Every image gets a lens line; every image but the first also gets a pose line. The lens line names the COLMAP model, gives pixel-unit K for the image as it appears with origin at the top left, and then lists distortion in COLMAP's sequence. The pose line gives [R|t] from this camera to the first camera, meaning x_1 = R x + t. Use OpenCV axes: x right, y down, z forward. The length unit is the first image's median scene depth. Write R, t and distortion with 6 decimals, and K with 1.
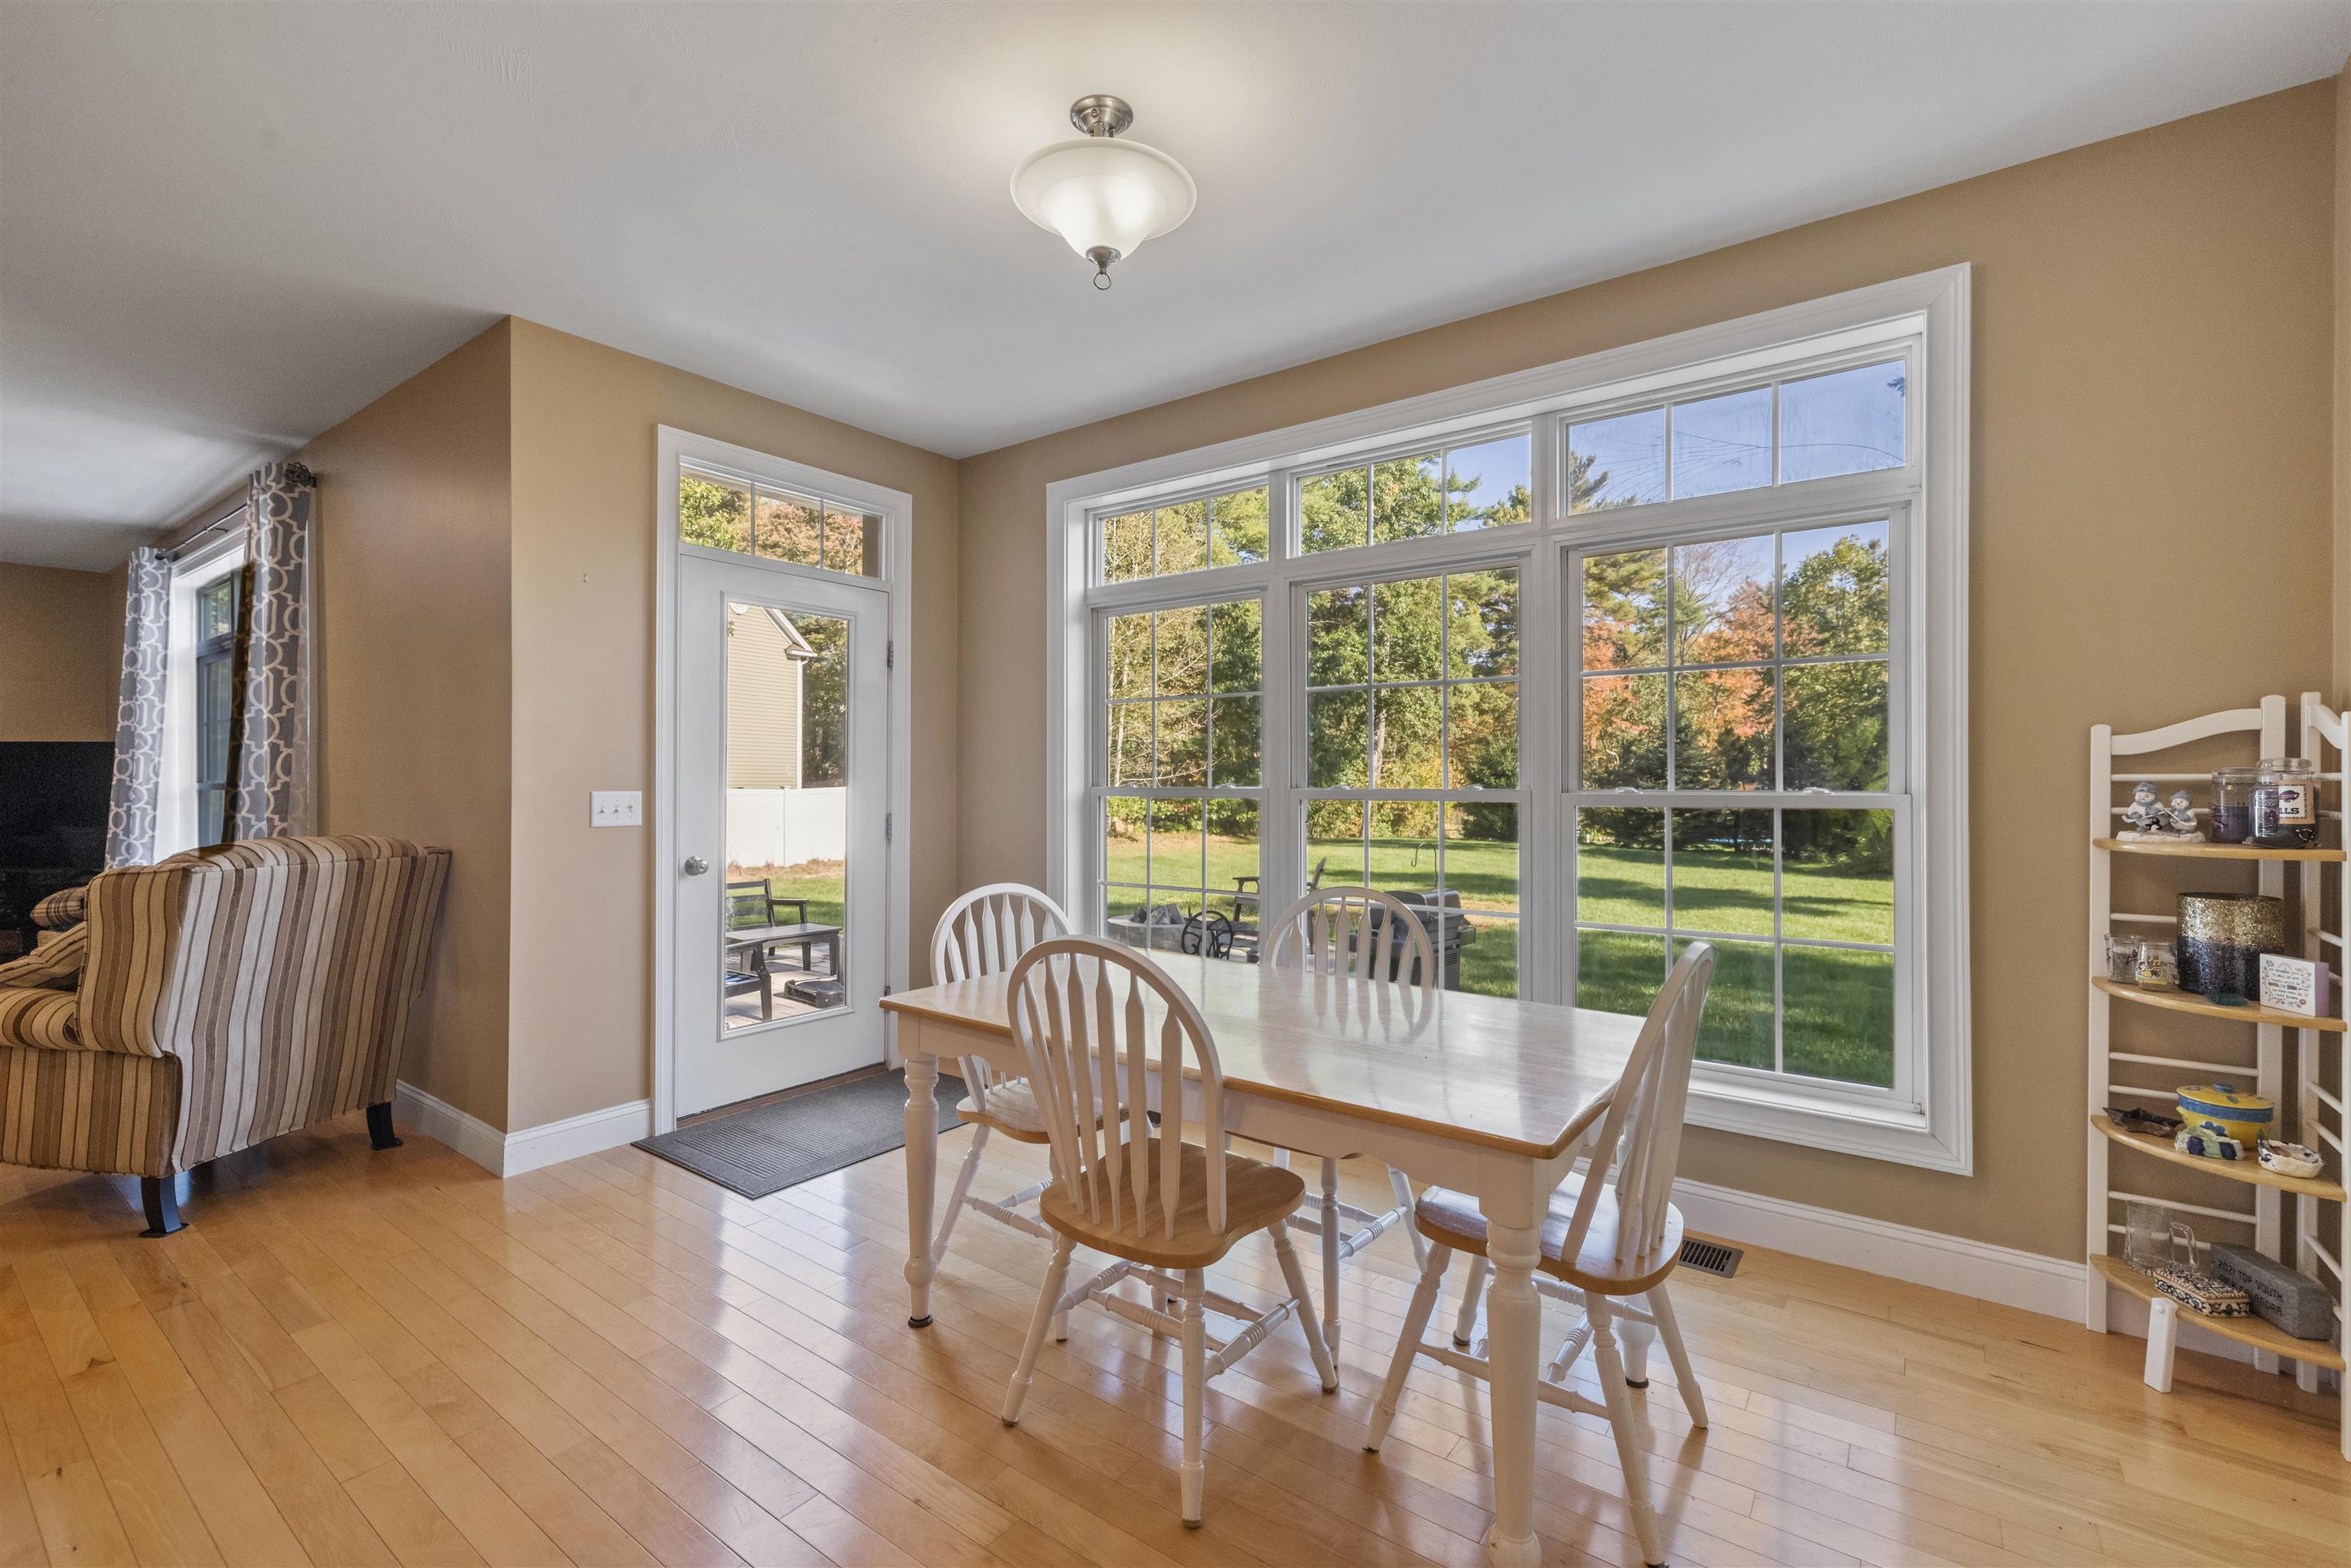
lens RADIAL K [[1033.8, 0, 1178.2], [0, 1033.8, 783.1], [0, 0, 1]] dist [-0.000614, -0.000263]
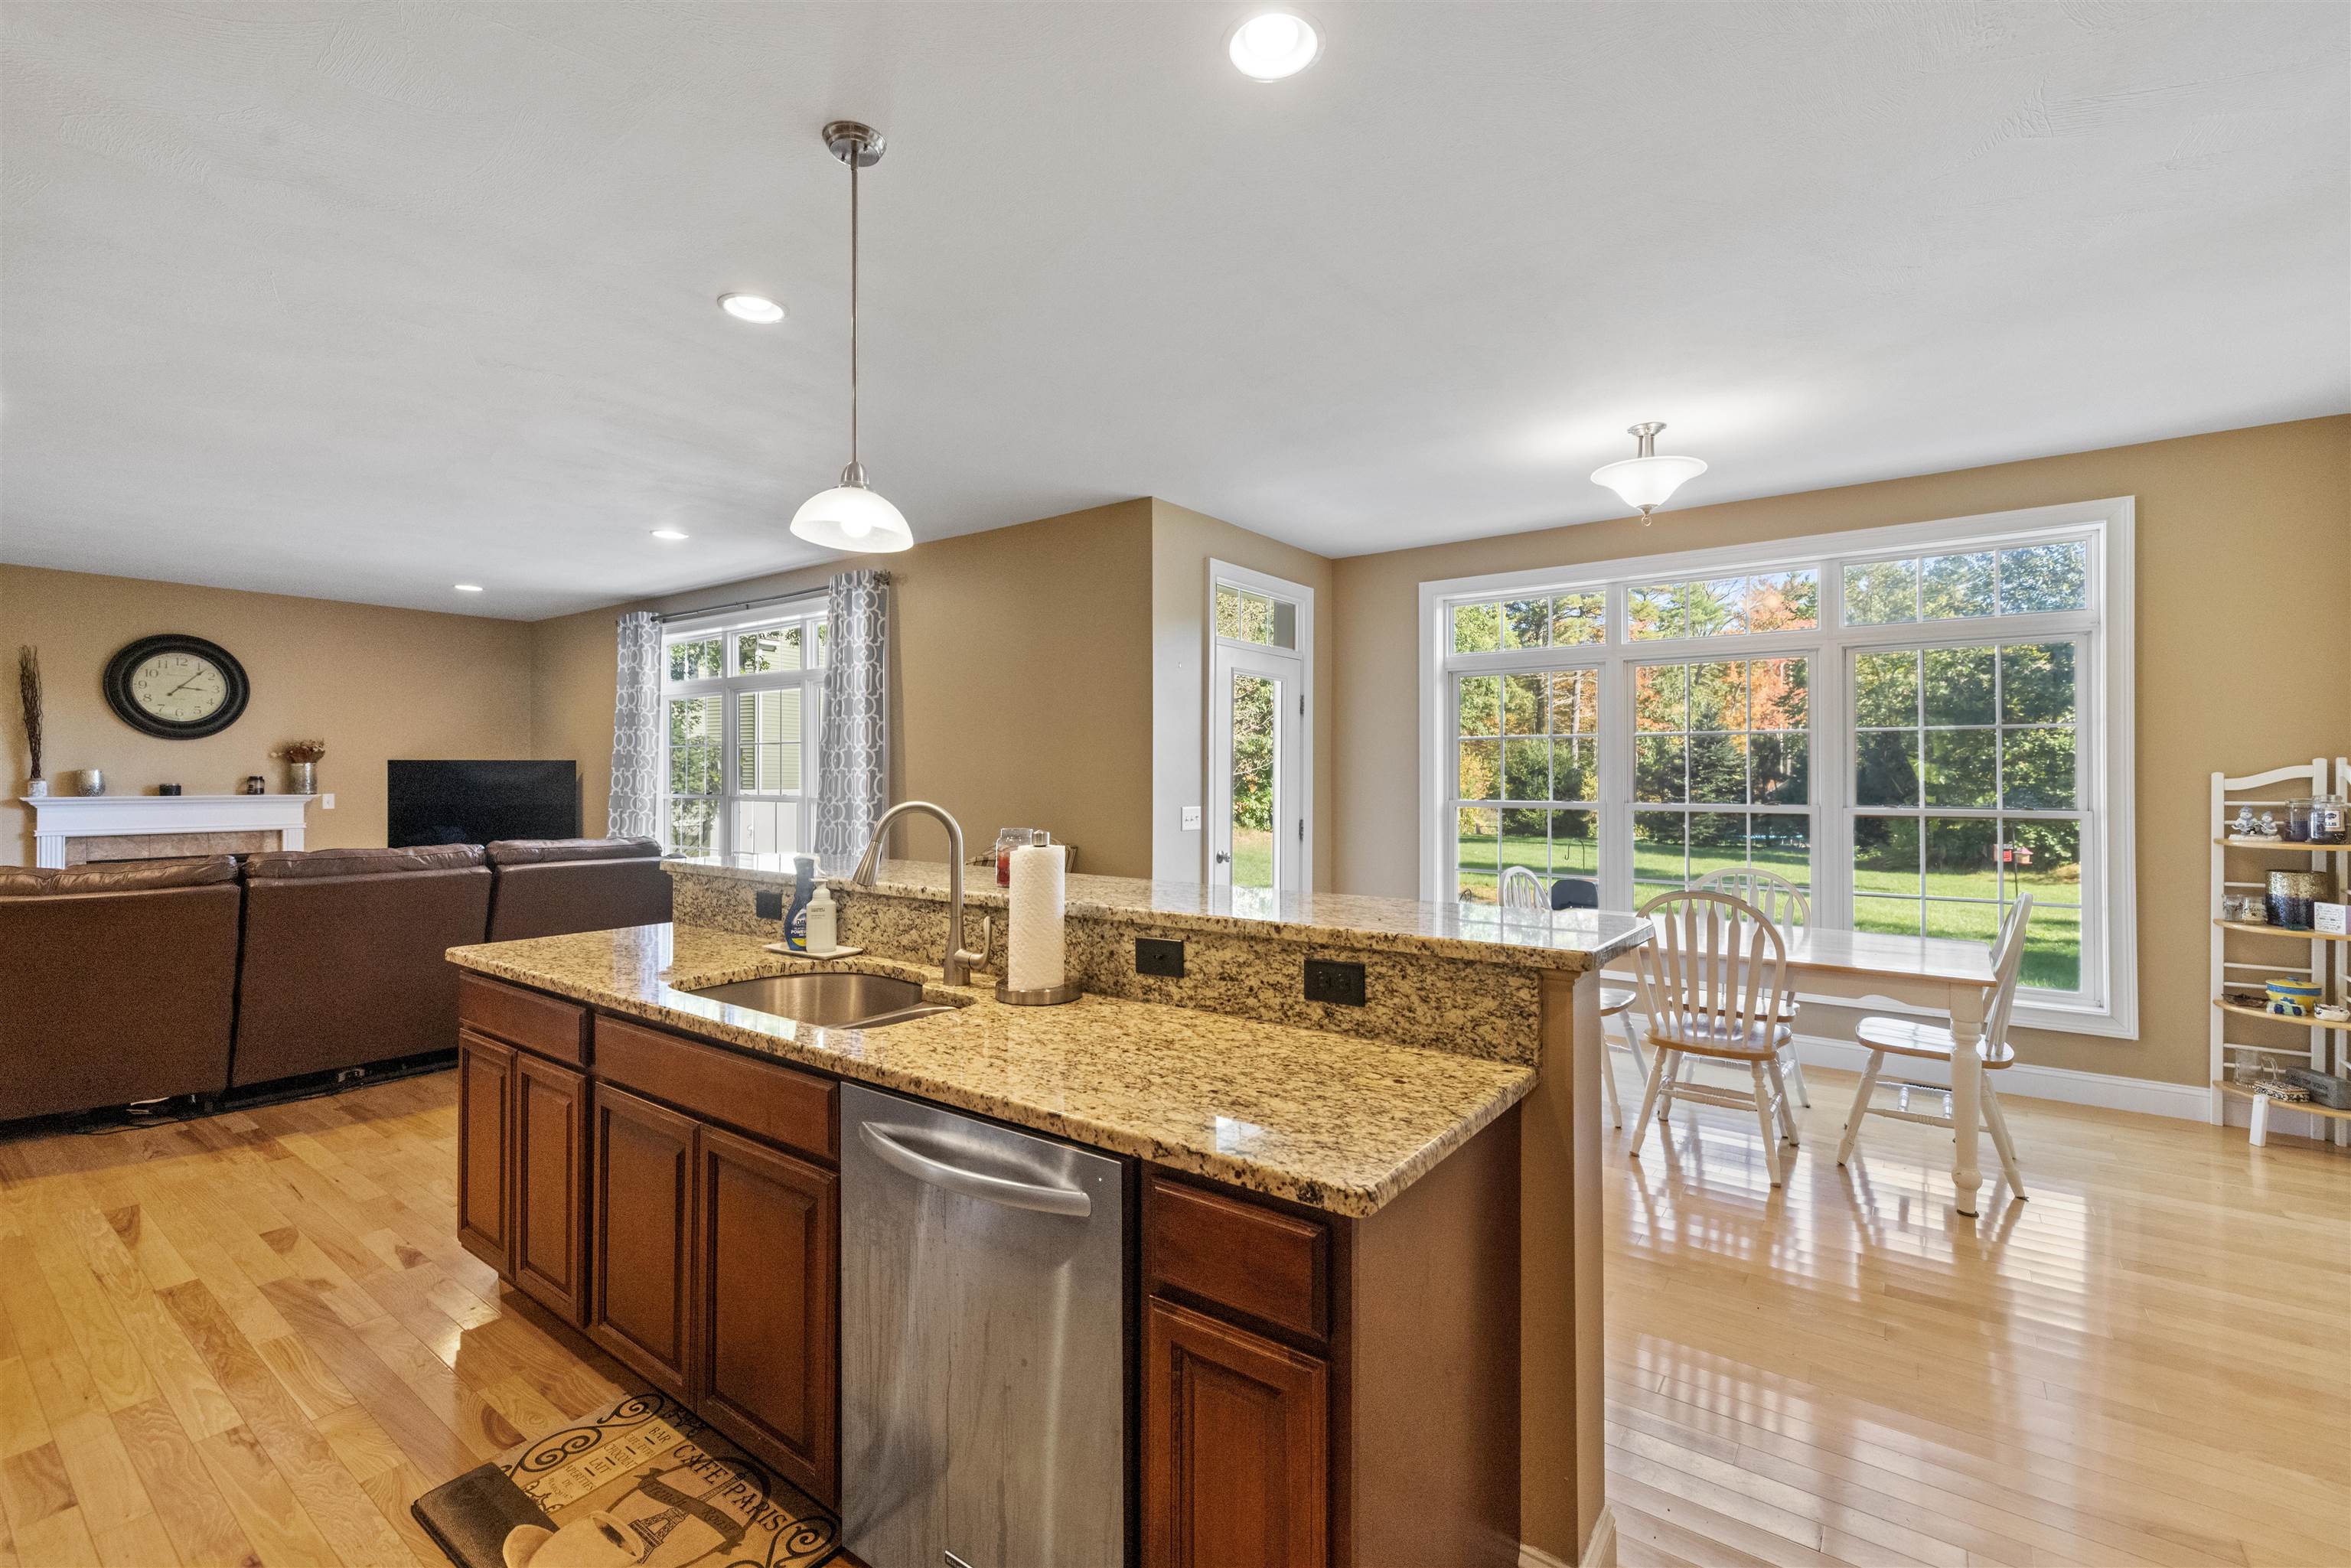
lens RADIAL K [[1033.8, 0, 1175.4], [0, 1033.8, 775.0], [0, 0, 1]] dist [-0.000614, -0.000263]
pose [[0.999984, -0.001287, -0.005448, -0.859847], [0.001268, 0.999993, -0.003615, -0.049715], [0.005453, 0.003608, 0.999979, -0.753183]]
